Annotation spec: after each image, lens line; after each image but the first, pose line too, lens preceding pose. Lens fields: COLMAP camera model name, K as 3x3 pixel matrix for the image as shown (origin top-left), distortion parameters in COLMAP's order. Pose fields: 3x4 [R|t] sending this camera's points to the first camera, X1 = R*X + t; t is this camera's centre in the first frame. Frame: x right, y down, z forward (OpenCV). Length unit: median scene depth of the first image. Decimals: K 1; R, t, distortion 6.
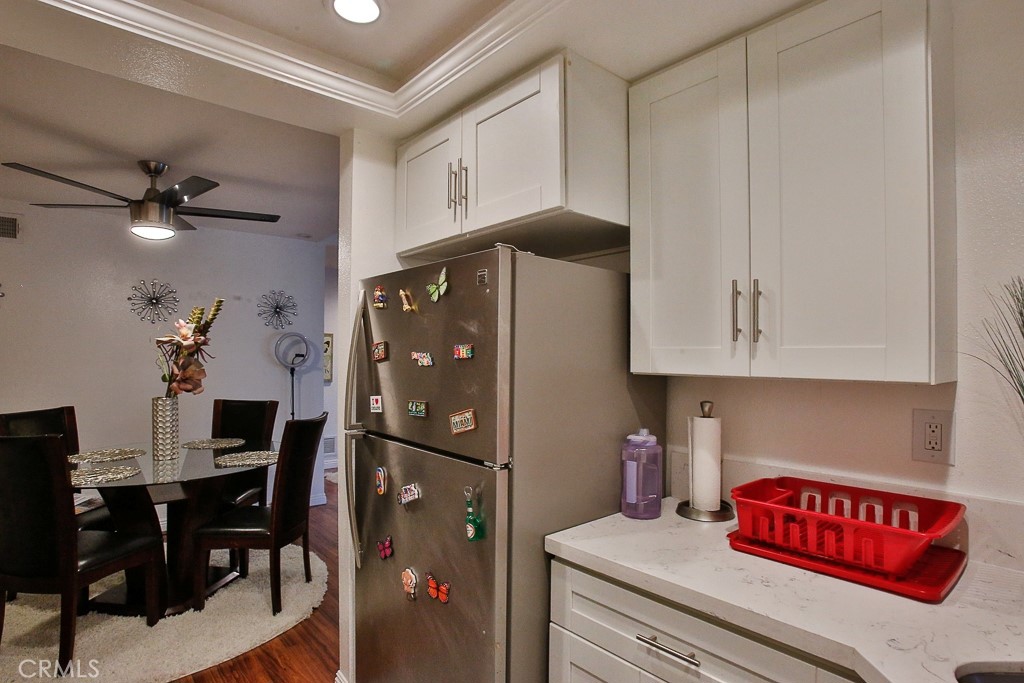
lens RADIAL K [[514.0, 0, 503.7], [0, 514.0, 337.6], [0, 0, 1]] dist [-0.081433, 0.040067]
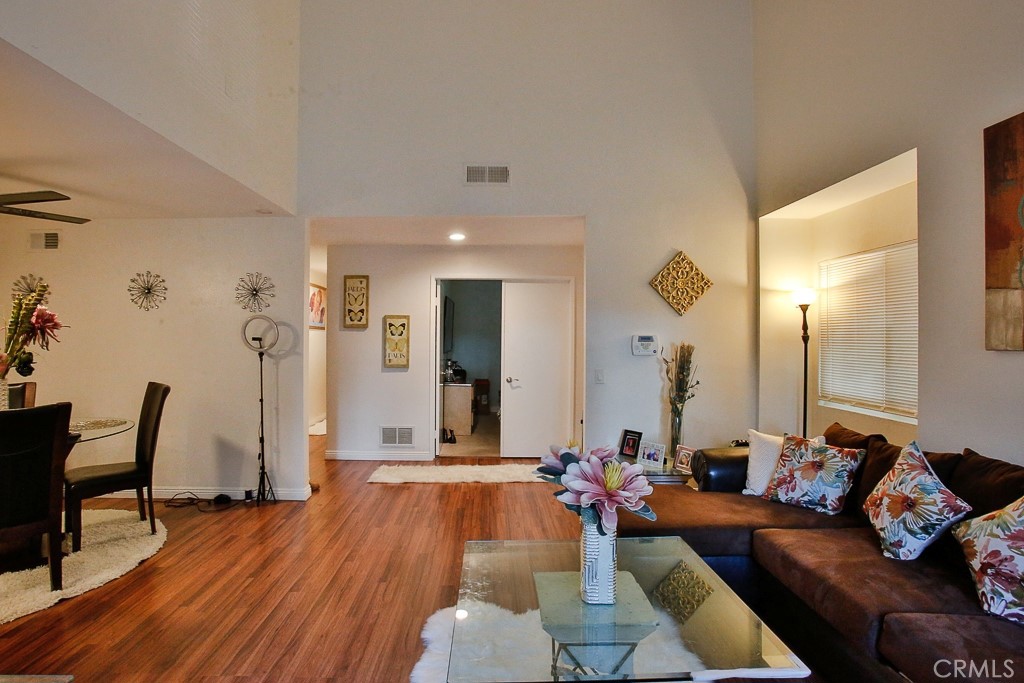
lens RADIAL K [[512.1, 0, 504.5], [0, 512.1, 332.5], [0, 0, 1]] dist [-0.070894, 0.030729]
pose [[0.756408, -0.006155, -0.654071, 0.556399], [0.021382, 0.999654, 0.015320, 0.018067], [0.653751, -0.025573, 0.756278, 0.580467]]
